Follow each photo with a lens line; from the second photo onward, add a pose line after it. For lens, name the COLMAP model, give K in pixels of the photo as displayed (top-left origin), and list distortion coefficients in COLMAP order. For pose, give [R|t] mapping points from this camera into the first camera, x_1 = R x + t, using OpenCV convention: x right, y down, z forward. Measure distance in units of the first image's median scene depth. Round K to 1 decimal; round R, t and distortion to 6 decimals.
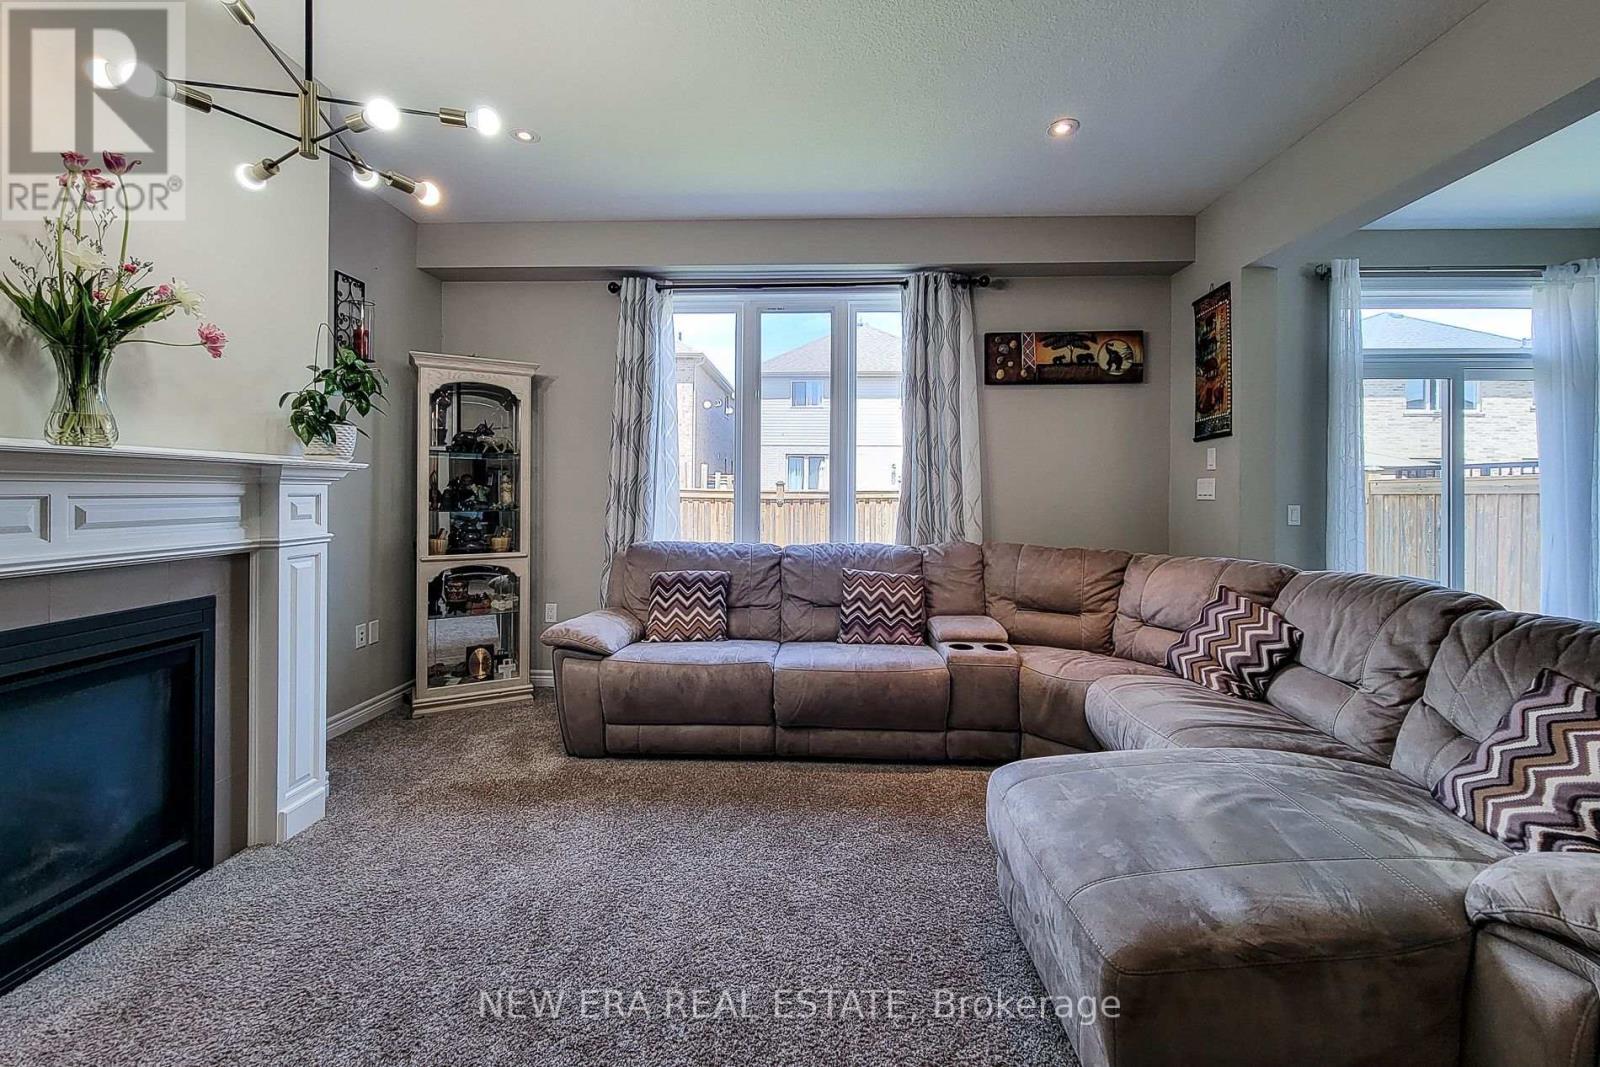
lens RADIAL K [[661.8, 0, 802.0], [0, 661.8, 500.4], [0, 0, 1]] dist [0.000727, -0.000694]
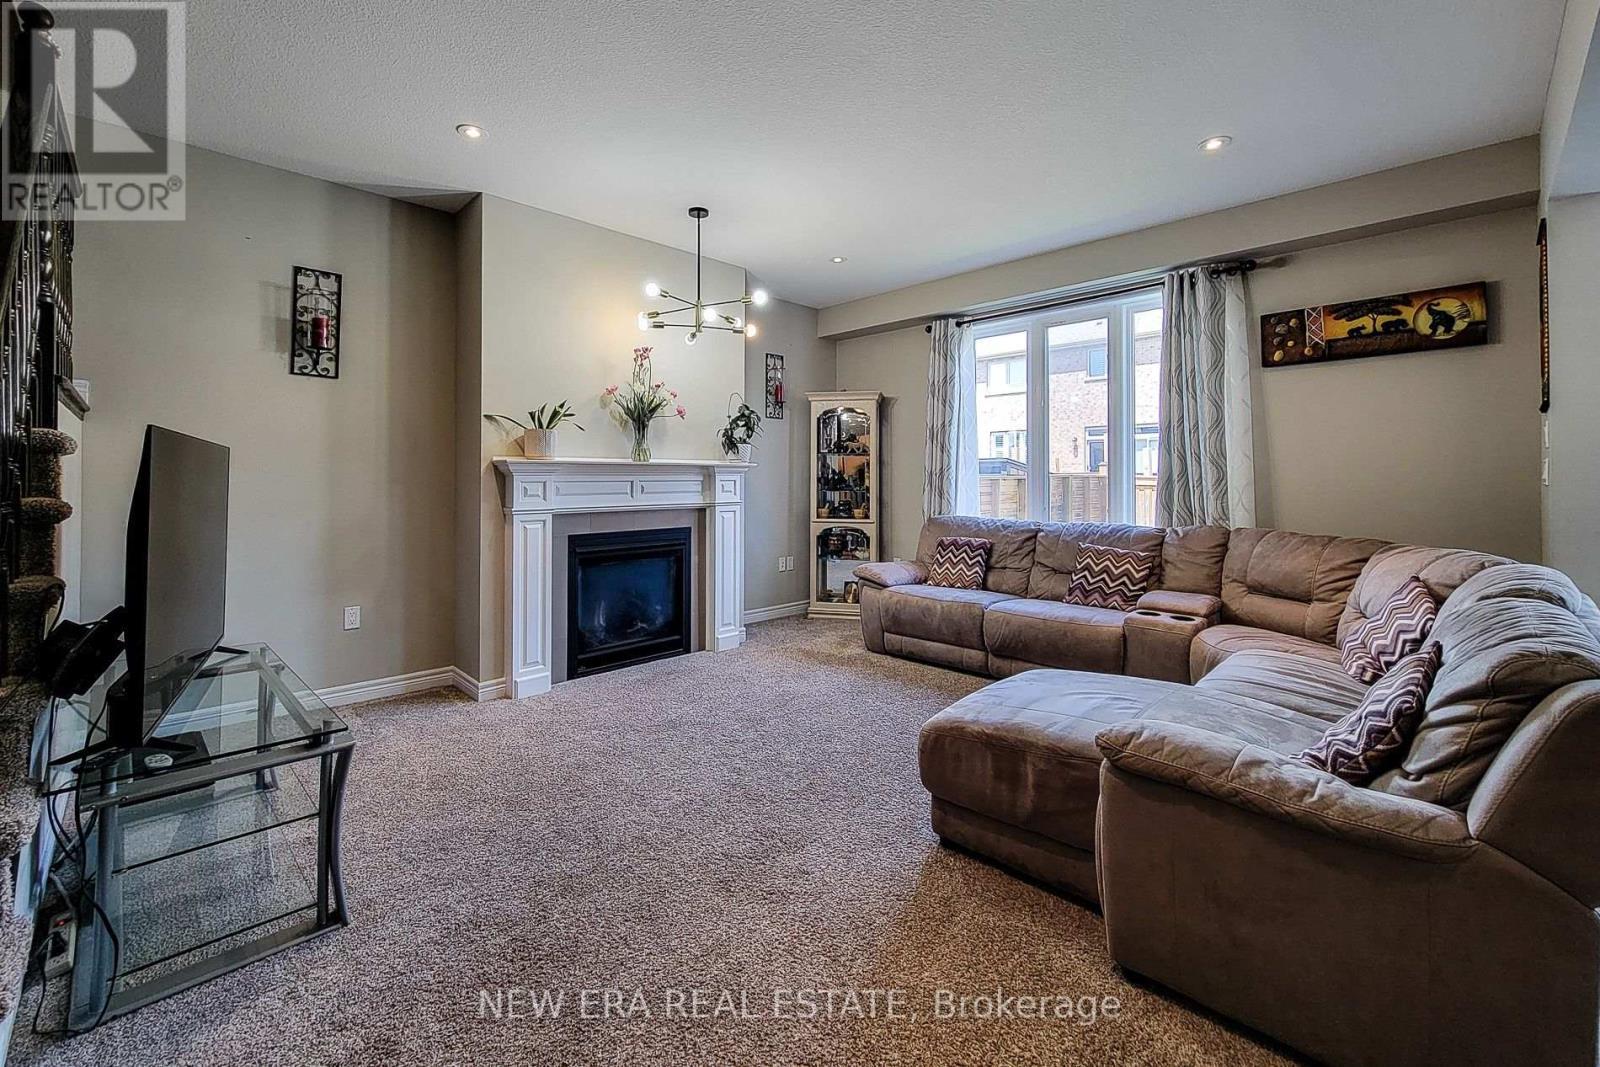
lens RADIAL K [[660.8, 0, 791.5], [0, 660.8, 483.4], [0, 0, 1]] dist [-0.000780, -0.000148]
pose [[0.732277, 0.001038, -0.681006, 0.488128], [-0.006131, 0.999968, -0.005069, 0.006481], [0.680980, 0.007887, 0.732260, -0.213353]]
